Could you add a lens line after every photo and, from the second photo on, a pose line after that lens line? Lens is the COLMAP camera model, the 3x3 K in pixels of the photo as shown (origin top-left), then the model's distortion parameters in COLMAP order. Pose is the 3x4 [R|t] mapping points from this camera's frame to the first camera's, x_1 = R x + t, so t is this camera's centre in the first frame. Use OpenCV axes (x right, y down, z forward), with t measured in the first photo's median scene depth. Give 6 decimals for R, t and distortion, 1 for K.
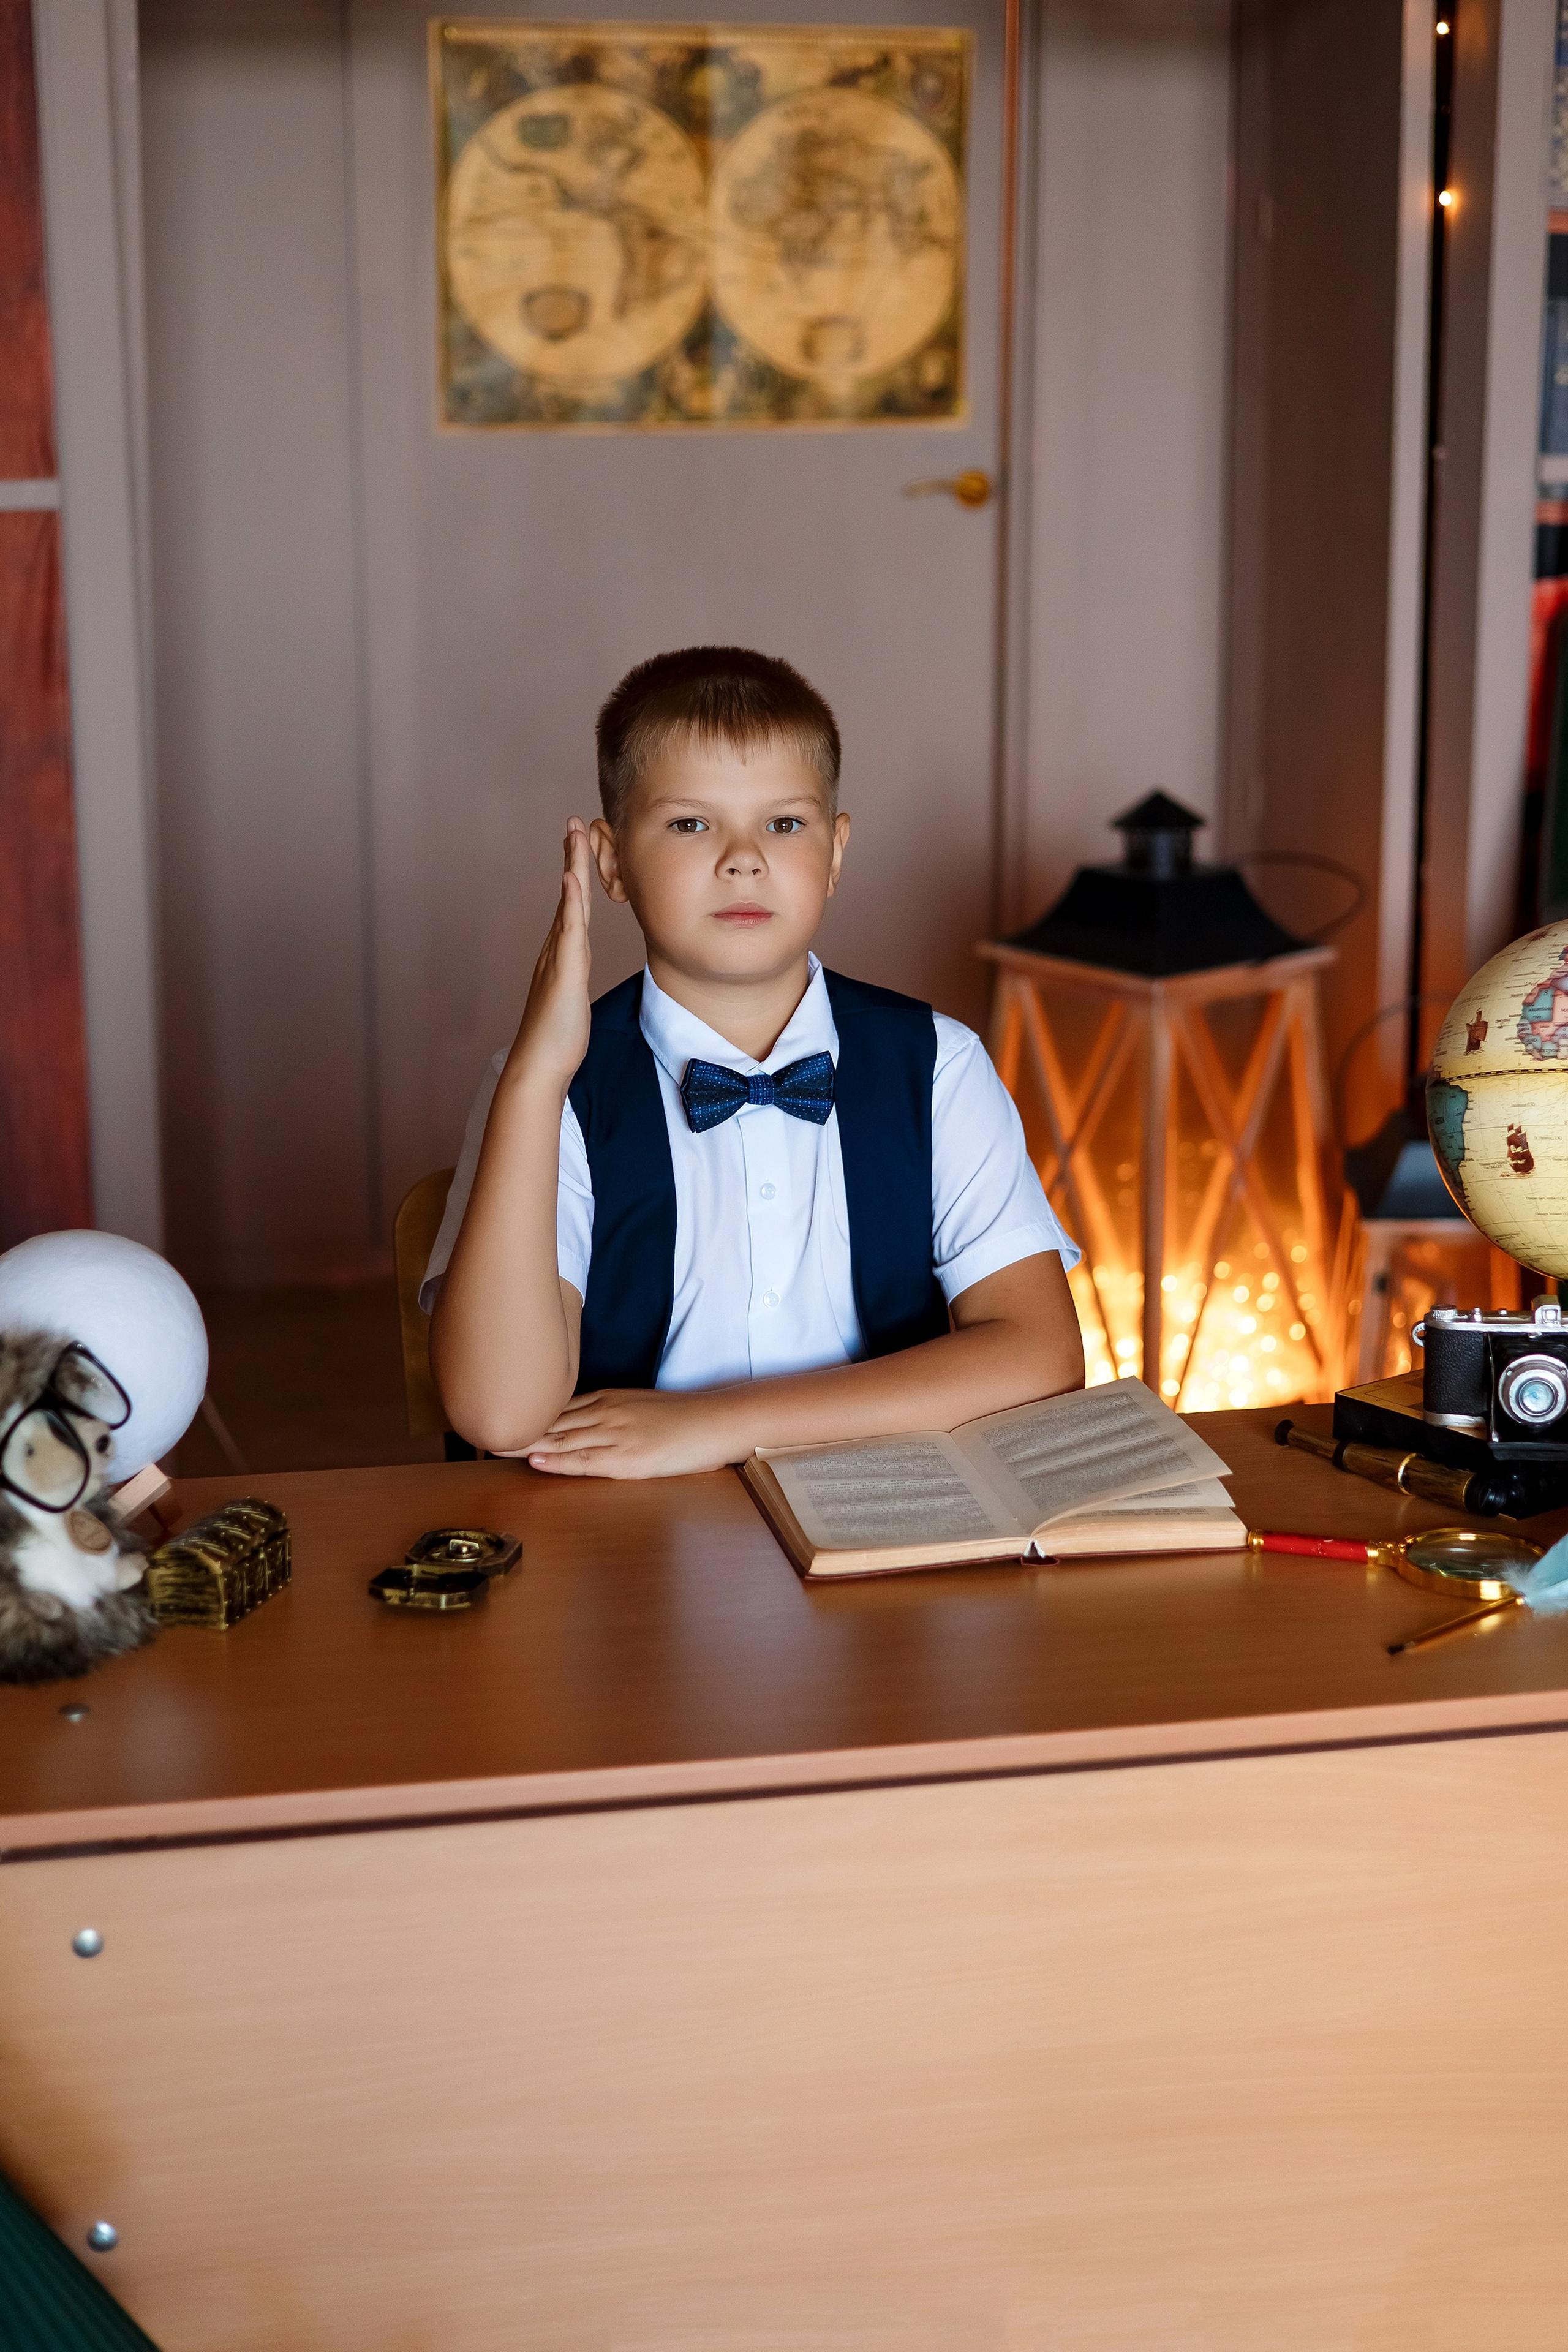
lens RADIAL K [[3761.8, 0, 792.8], [0, 3761.8, 1099.8], [0, 0, 1]] dist [0.010294, 0.059087]
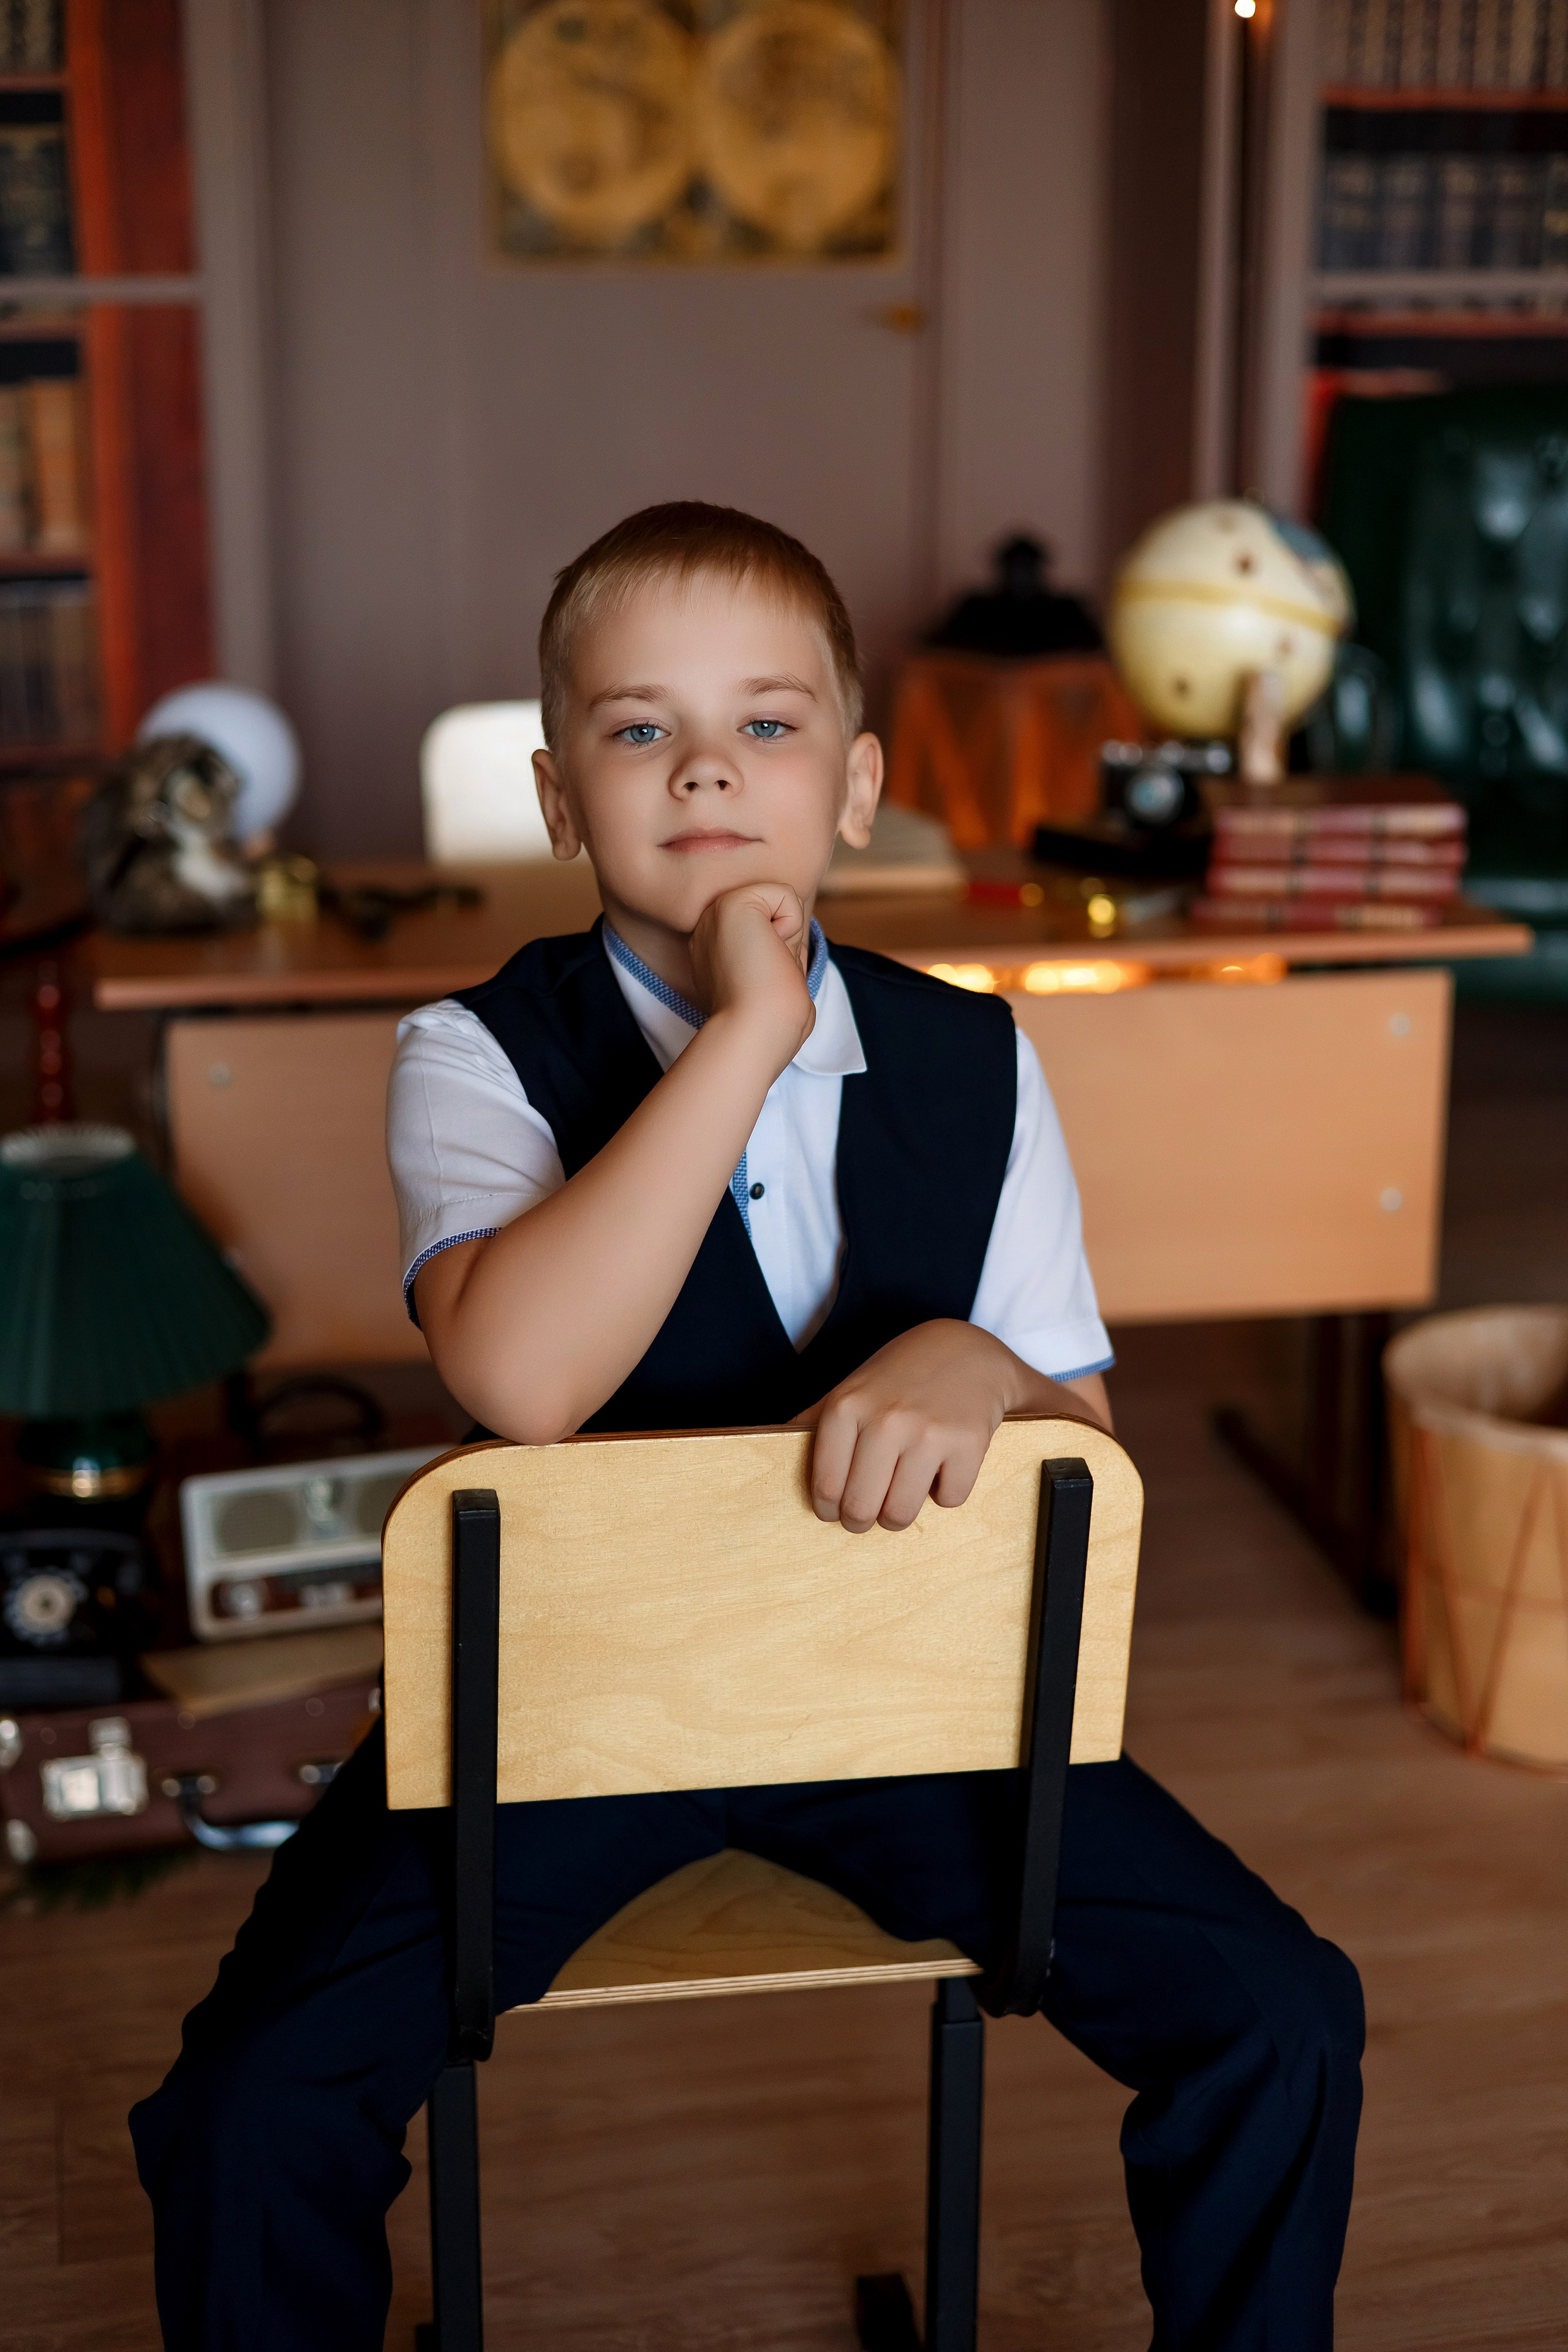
lens RADIAL K [[3391.0, 0, 788.0], [0, 3391.0, 1224.1], [0, 0, 1]] dist [0.033609, -0.026609]
pose [[0.999729, 0.010239, -0.020921, 0.037067], [-0.008821, 0.997729, 0.066783, 0.072749], [0.021558, -0.066580, 0.997548, -0.191037]]
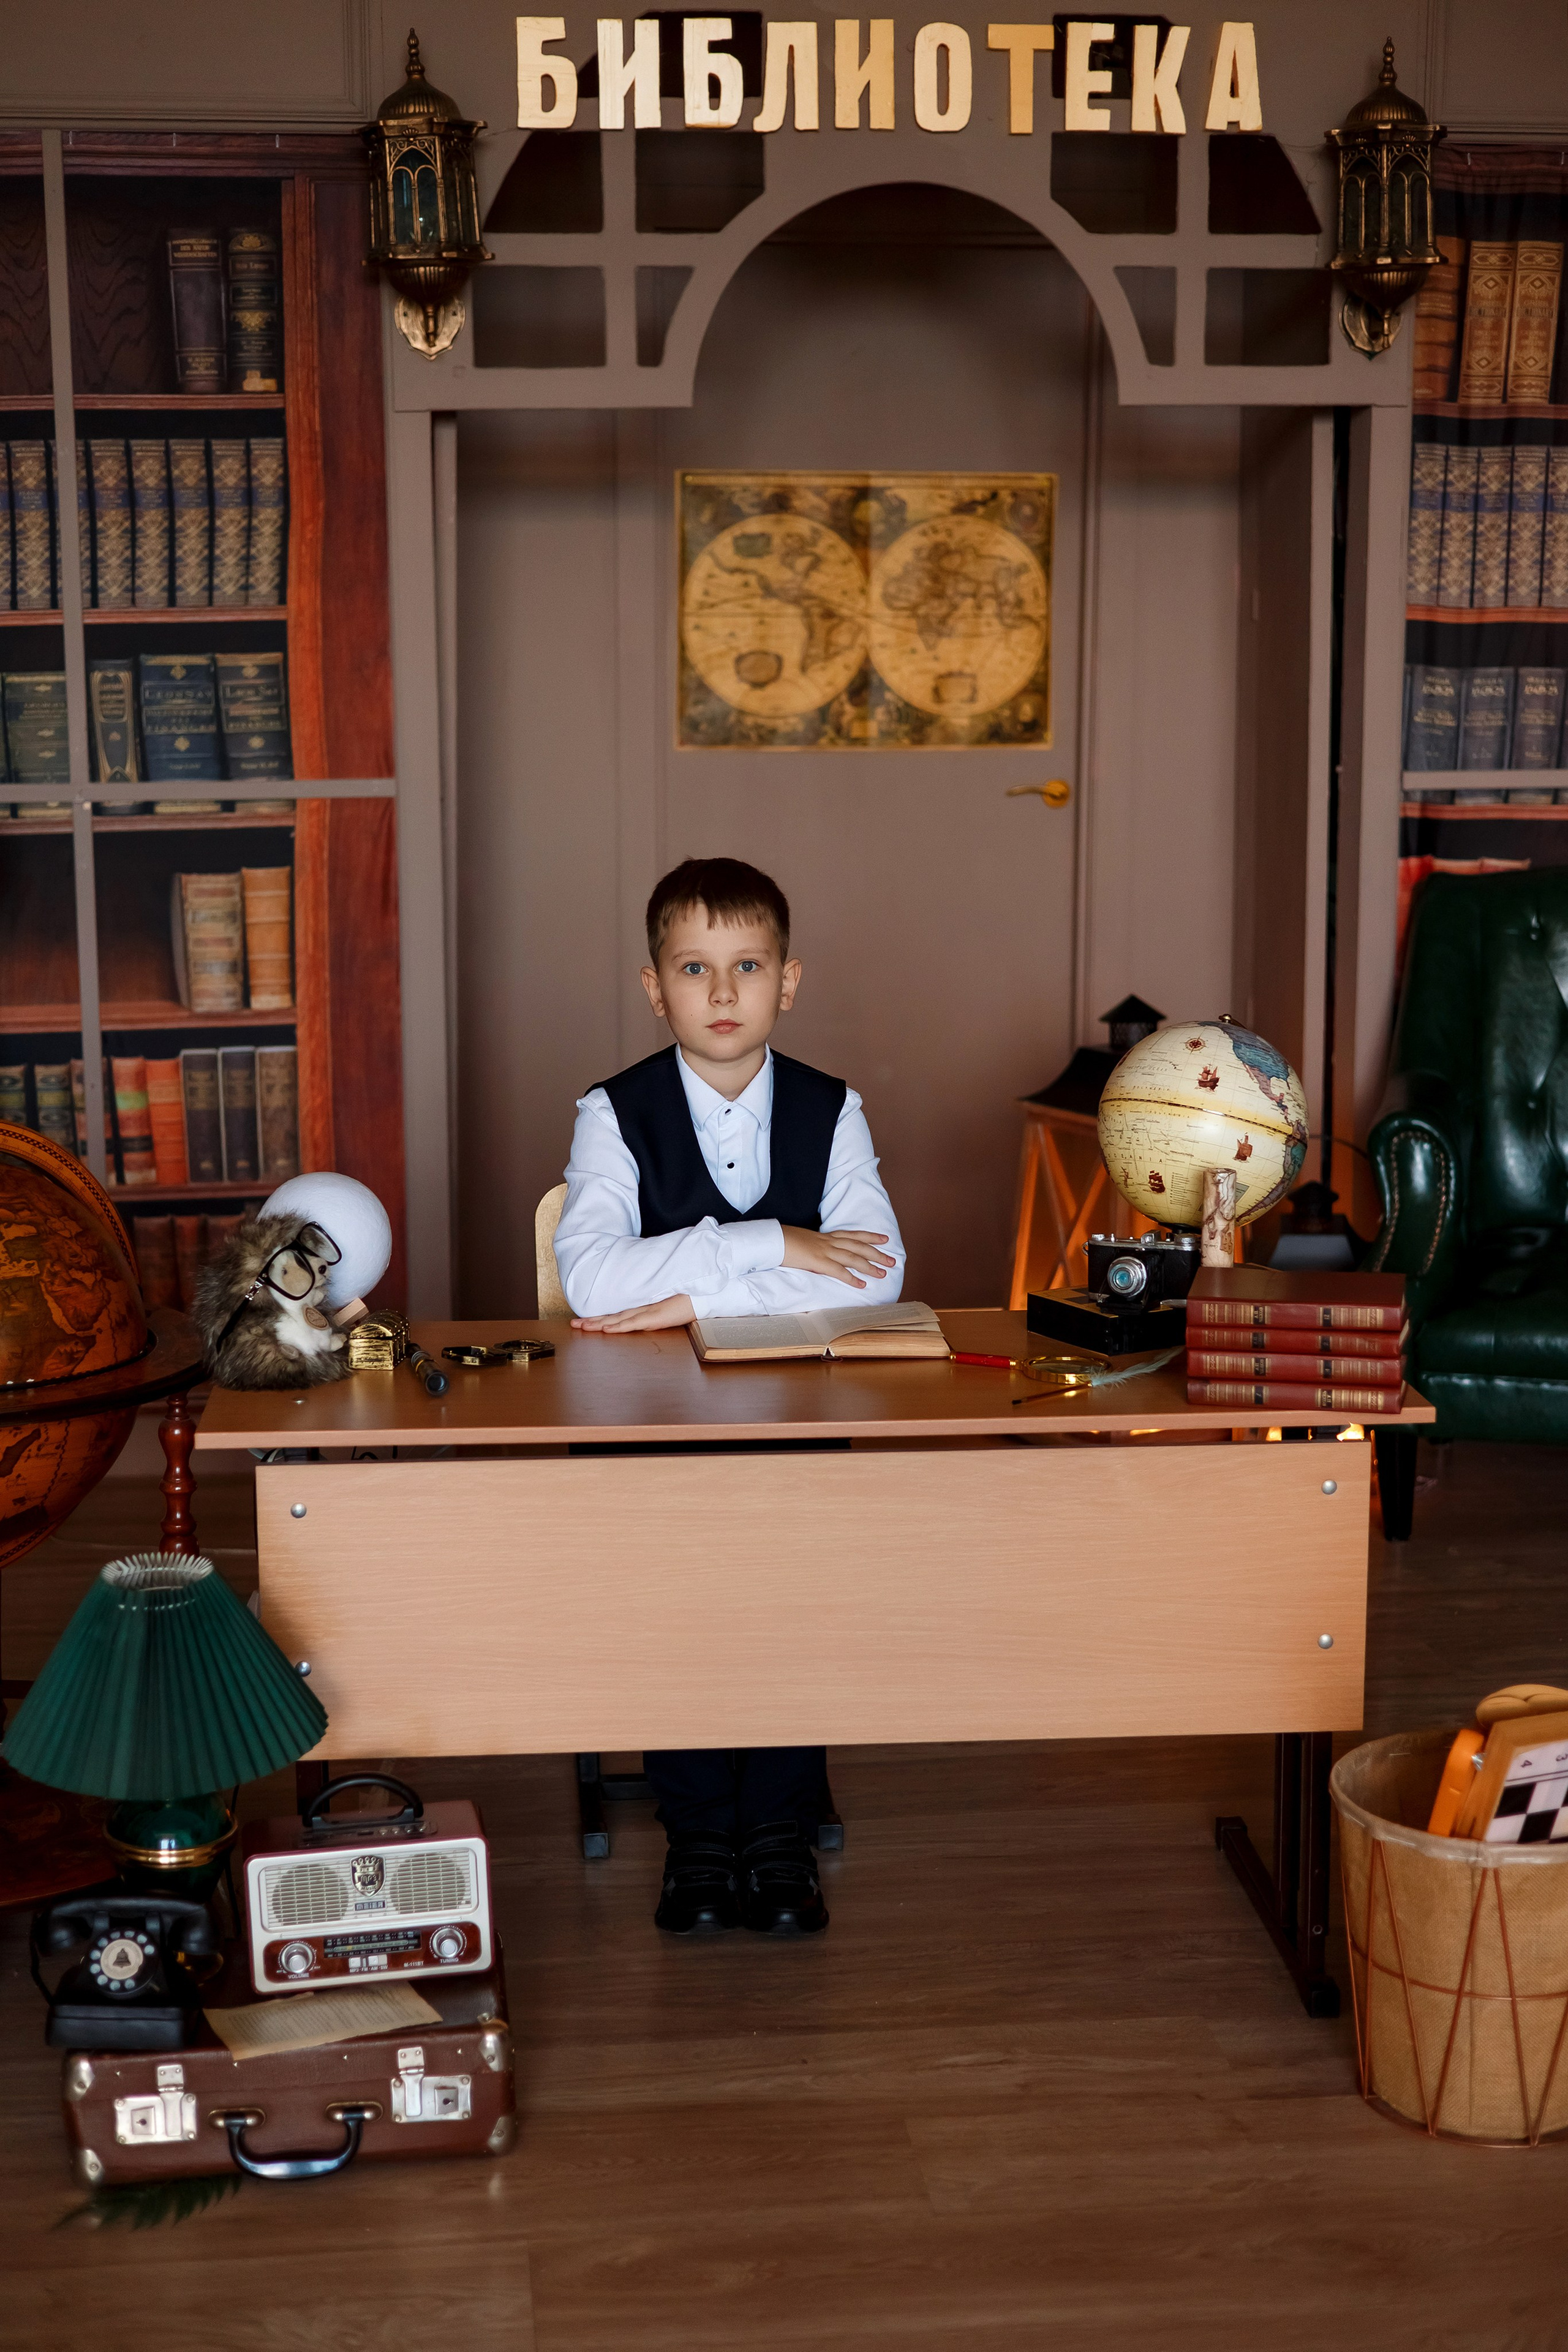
lens RADIAL K [[3435.9, 0, 779.1], [0, 3435.9, 1176.3], [0, 0, 1]] dist [0.010285, 0.039190]
pose [[0.992677, 0.021713, -0.118828, 0.105218], [-0.028053, 0.998256, -0.051944, 0.053195], [0.117492, 0.054897, 0.991555, -0.293864]]
